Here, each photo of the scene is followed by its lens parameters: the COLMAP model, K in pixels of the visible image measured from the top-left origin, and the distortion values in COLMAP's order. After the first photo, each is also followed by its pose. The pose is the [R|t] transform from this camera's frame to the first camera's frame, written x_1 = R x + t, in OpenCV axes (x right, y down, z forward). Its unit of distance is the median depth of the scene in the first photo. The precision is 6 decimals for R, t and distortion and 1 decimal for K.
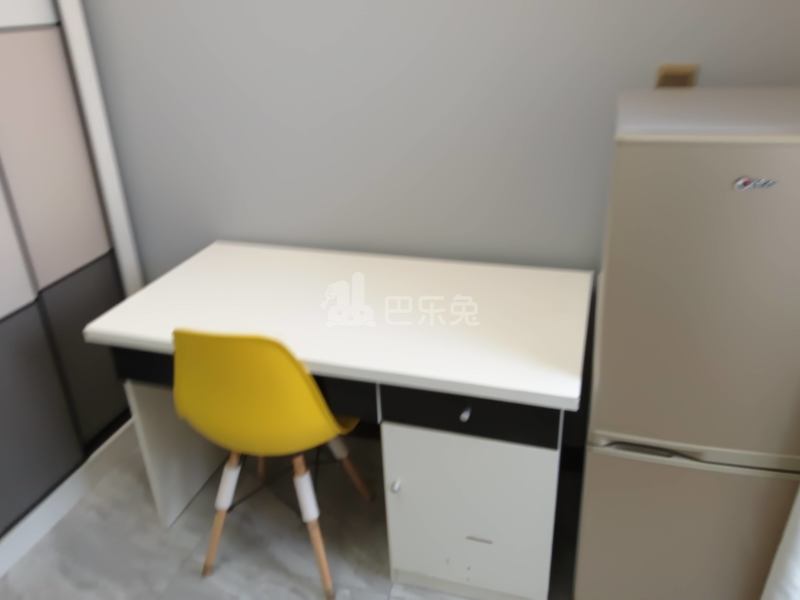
lens RADIAL K [[634.1, 0, 394.6], [0, 634.1, 296.2], [0, 0, 1]] dist [0.127678, -0.250147]
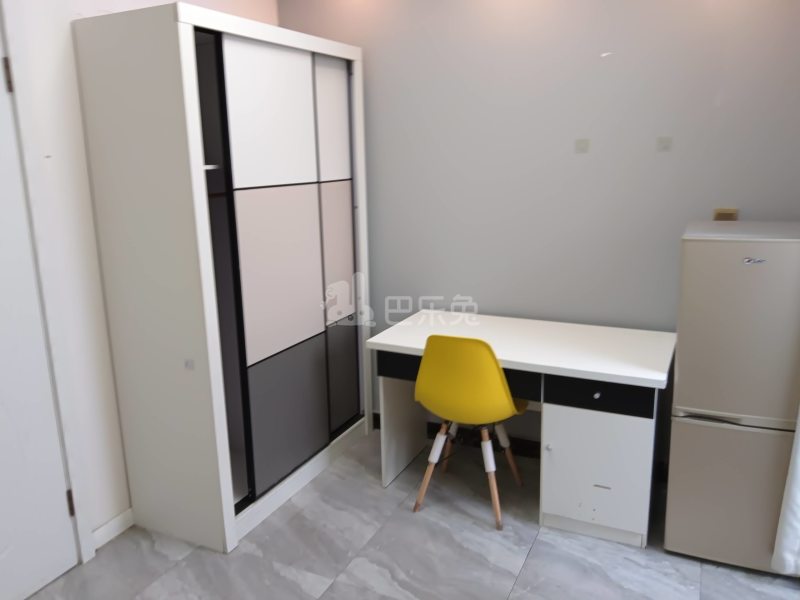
lens RADIAL K [[634.1, 0, 394.6], [0, 634.1, 296.2], [0, 0, 1]] dist [0.127678, -0.250147]
pose [[0.987581, 0.054605, -0.147315, -0.155386], [-0.086017, 0.972564, -0.216151, 0.288868], [0.131471, 0.226138, 0.965182, -0.661687]]
